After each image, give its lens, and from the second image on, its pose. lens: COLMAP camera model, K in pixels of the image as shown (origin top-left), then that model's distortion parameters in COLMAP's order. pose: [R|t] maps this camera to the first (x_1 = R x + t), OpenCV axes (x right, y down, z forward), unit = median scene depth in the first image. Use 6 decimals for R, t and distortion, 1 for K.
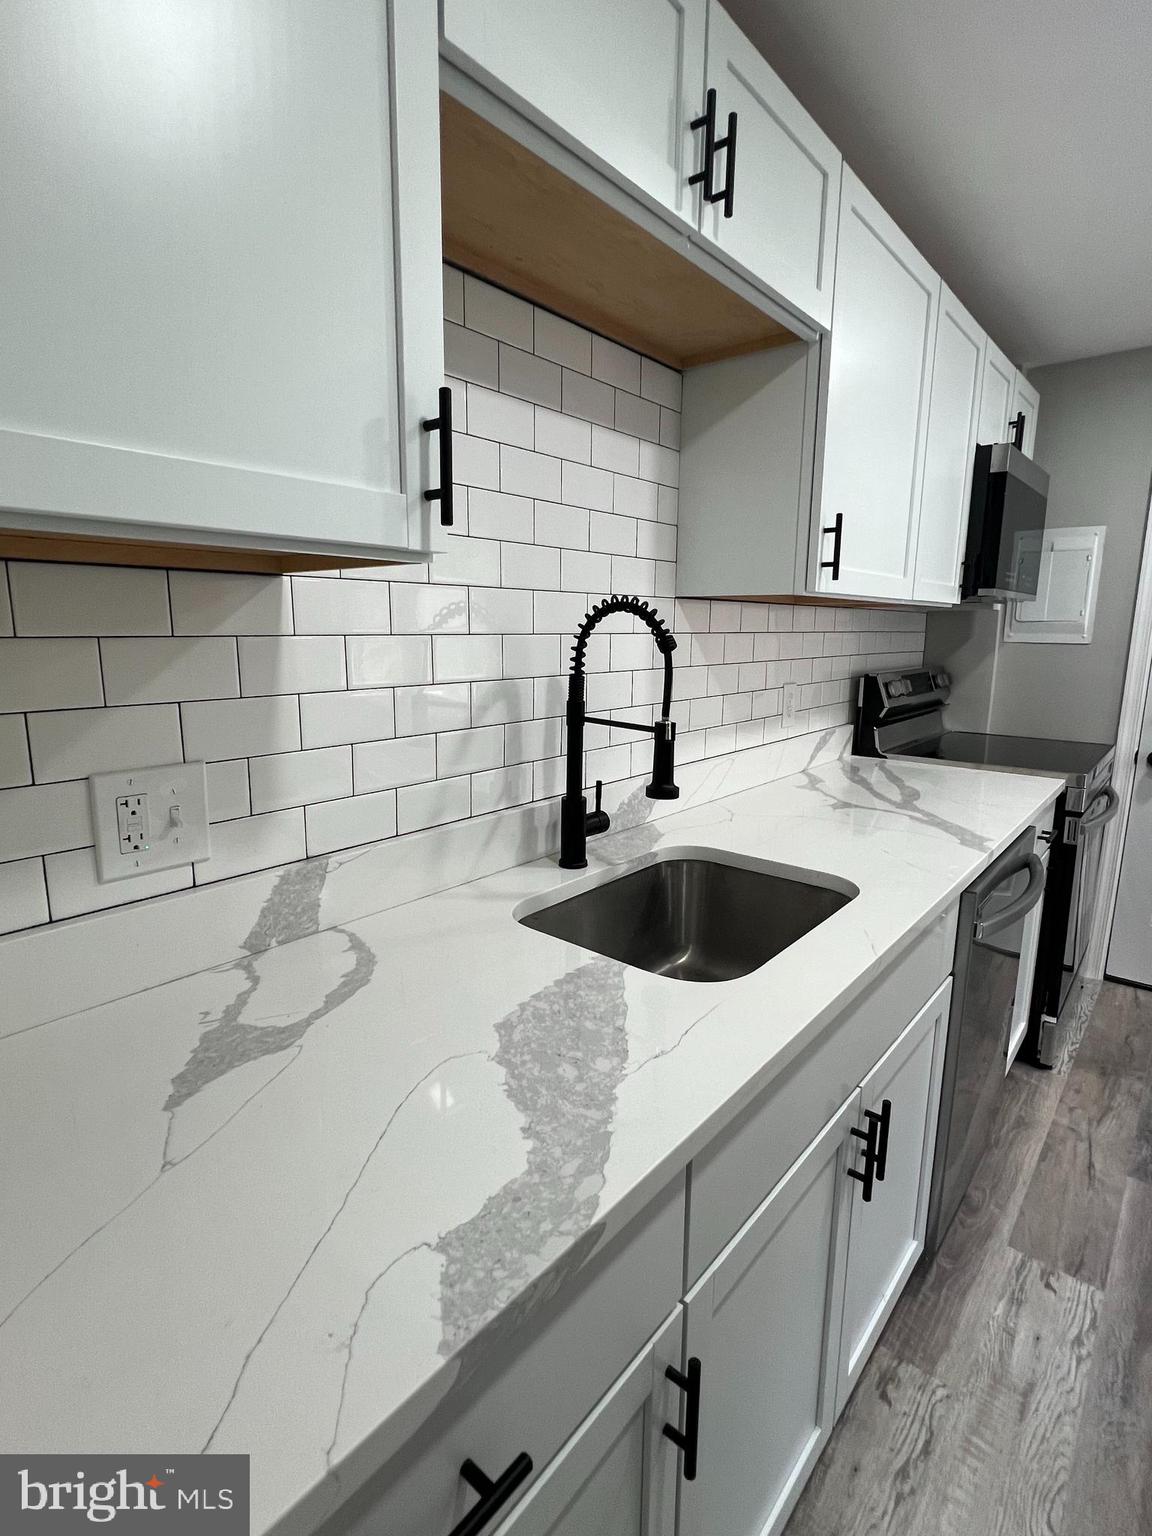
lens RADIAL K [[758.4, 0, 575.3], [0, 758.4, 761.1], [0, 0, 1]] dist [-0.001078, 0.000367]
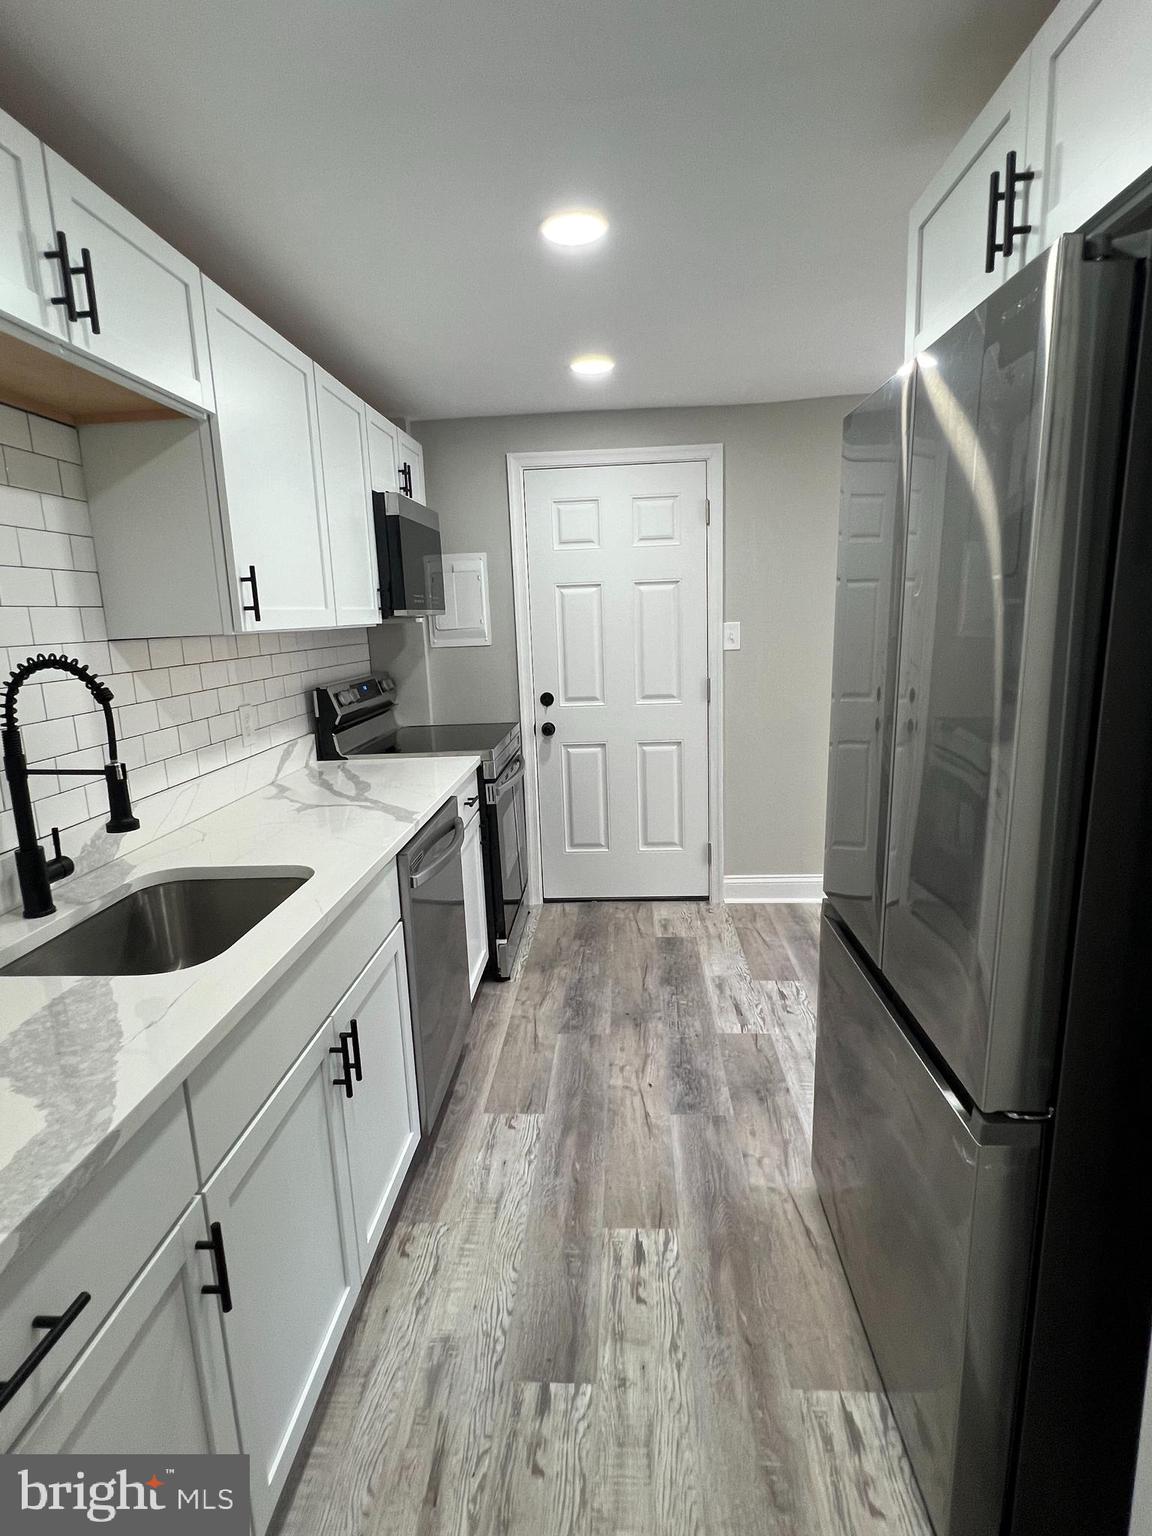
lens RADIAL K [[795.4, 0, 571.4], [0, 795.4, 762.5], [0, 0, 1]] dist [-0.003462, 0.001106]
pose [[0.802919, -0.152333, 0.576295, -0.013556], [0.154702, 0.986920, 0.045337, -0.002219], [-0.575663, 0.052752, 0.815983, -0.301018]]
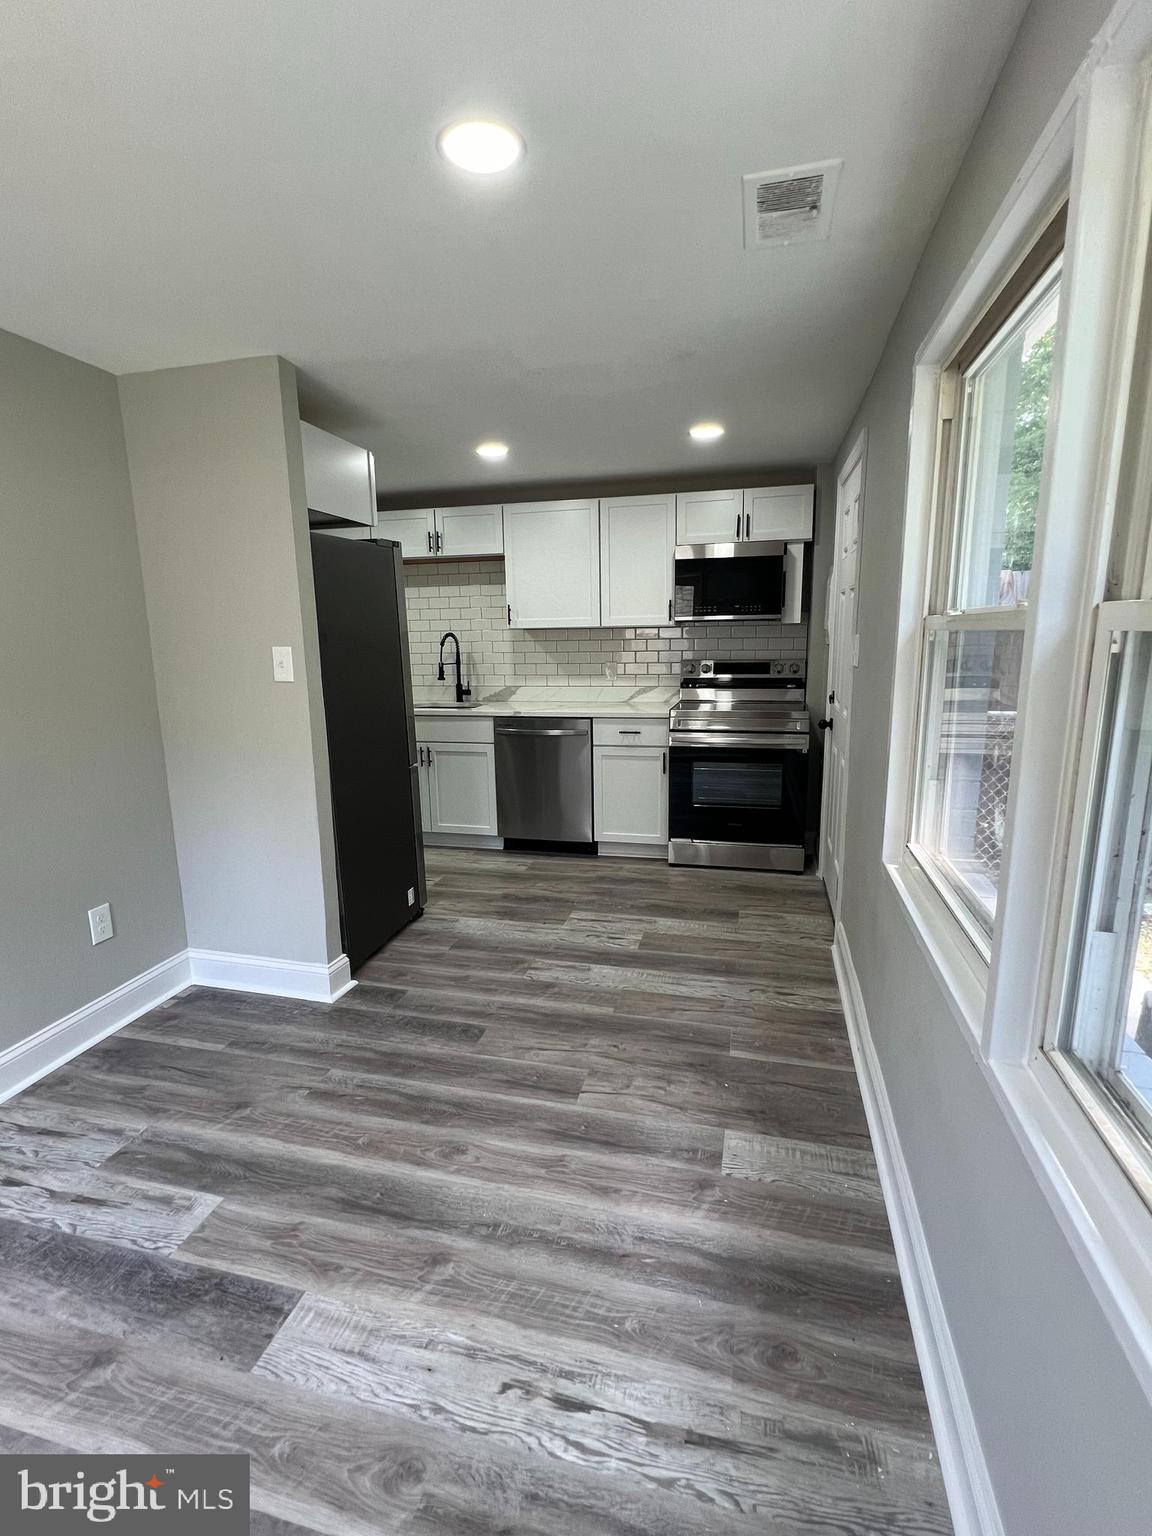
lens RADIAL K [[714.5, 0, 577.1], [0, 714.5, 764.1], [0, 0, 1]] dist [-0.002378, 0.001279]
pose [[0.436694, 0.145832, -0.887711, 3.530018], [-0.140002, 0.985768, 0.093069, 0.027665], [0.888650, 0.083638, 0.450895, -0.081439]]
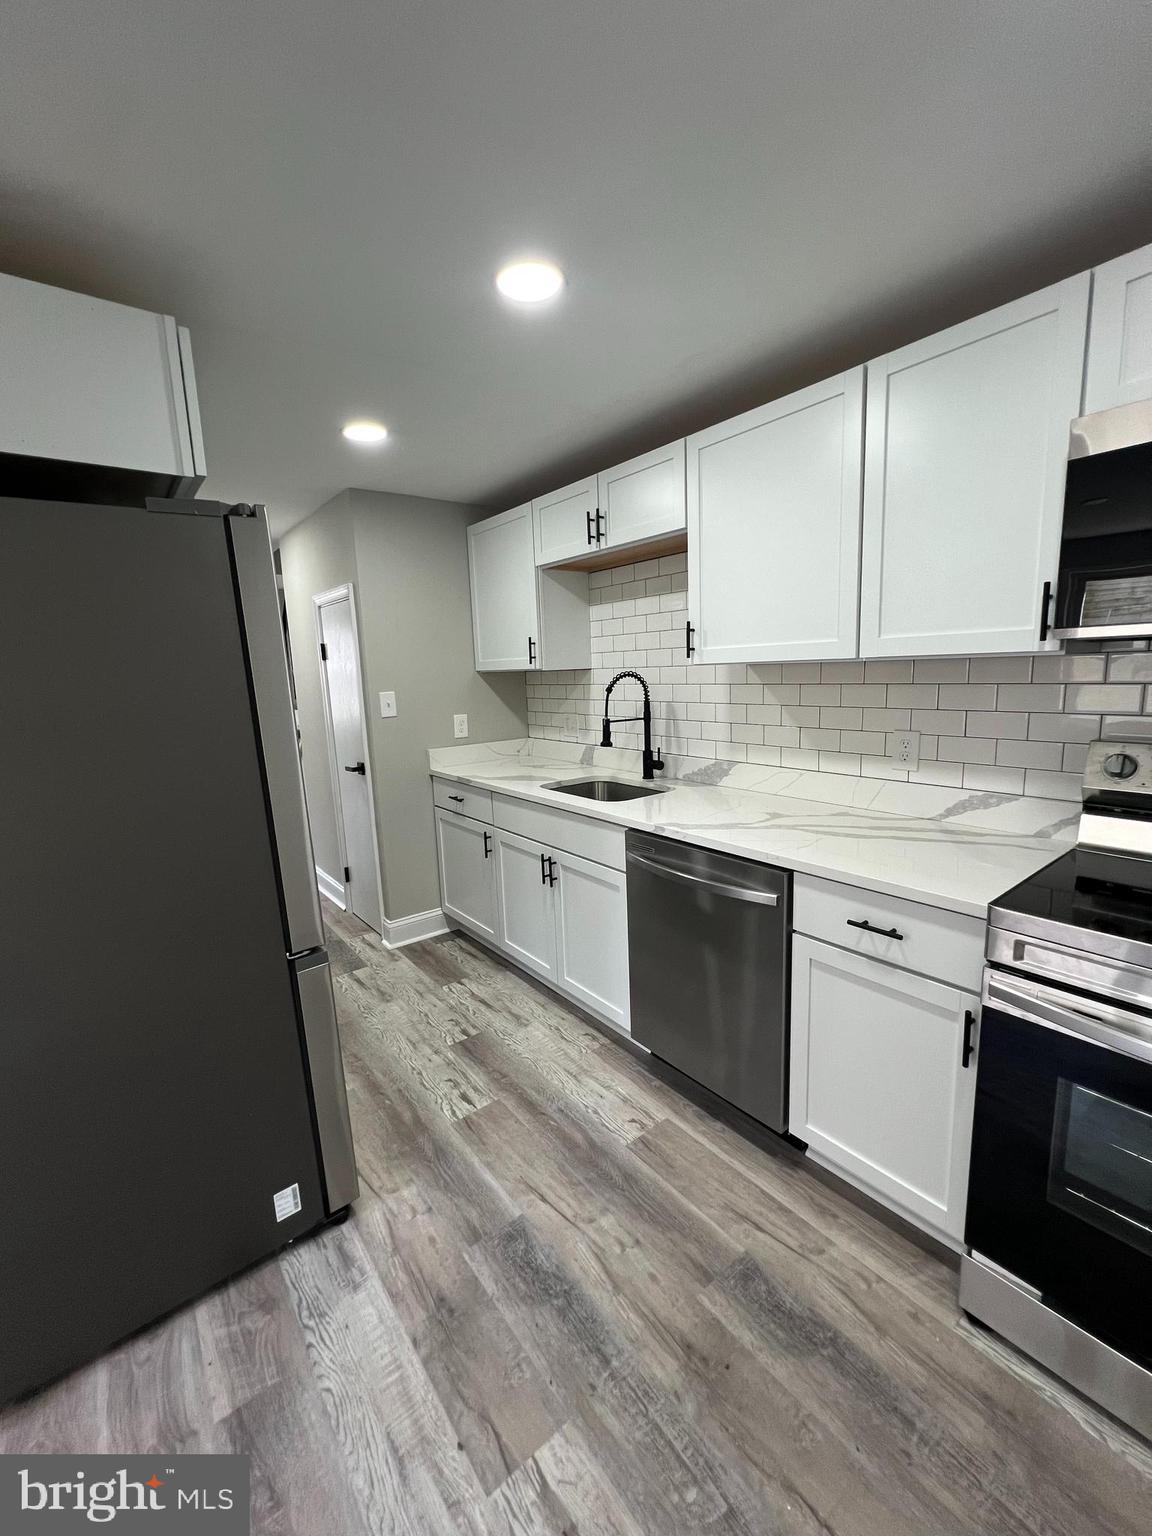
lens RADIAL K [[622.6, 0, 573.1], [0, 622.6, 765.2], [0, 0, 1]] dist [-0.000751, 0.000330]
pose [[-0.209686, 0.152744, -0.965764, 1.987805], [-0.138404, 0.973141, 0.183961, -0.241734], [0.967924, 0.172240, -0.182914, 1.126469]]
